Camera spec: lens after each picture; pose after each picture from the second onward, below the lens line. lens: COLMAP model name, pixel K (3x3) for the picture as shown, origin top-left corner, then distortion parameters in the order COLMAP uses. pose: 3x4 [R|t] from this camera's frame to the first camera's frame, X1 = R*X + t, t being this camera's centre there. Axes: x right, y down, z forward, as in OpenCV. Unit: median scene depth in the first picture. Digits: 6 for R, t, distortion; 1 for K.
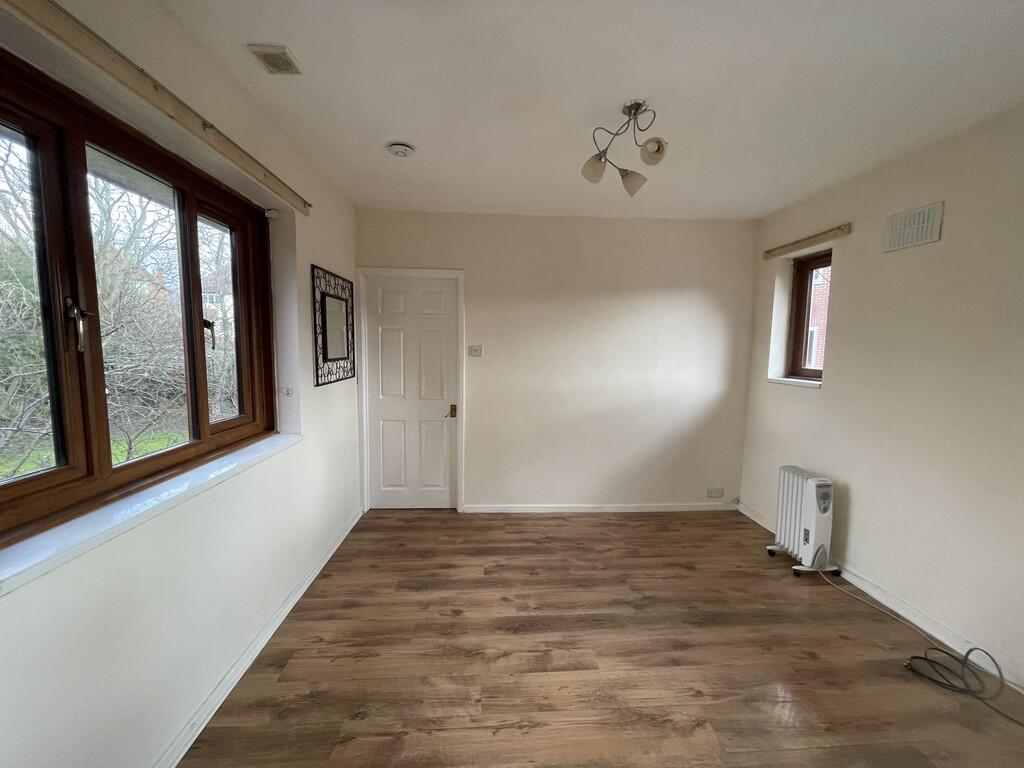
lens RADIAL K [[413.5, 0, 510.0], [0, 413.5, 384.1], [0, 0, 1]] dist [0.001206, 0.000172]
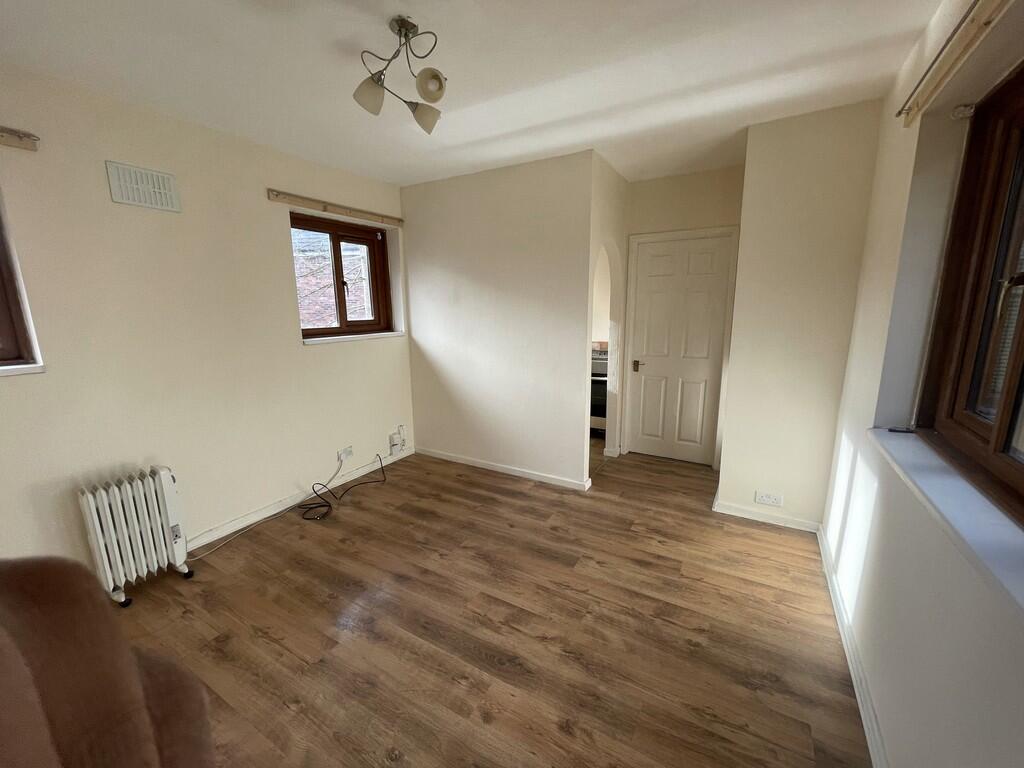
lens RADIAL K [[413.5, 0, 511.6], [0, 413.5, 383.0], [0, 0, 1]] dist [0.001206, 0.000172]
pose [[-0.829598, -0.109481, 0.547523, -0.403998], [0.052560, 0.960922, 0.271782, -0.172738], [-0.555882, 0.254248, -0.791425, 1.630554]]
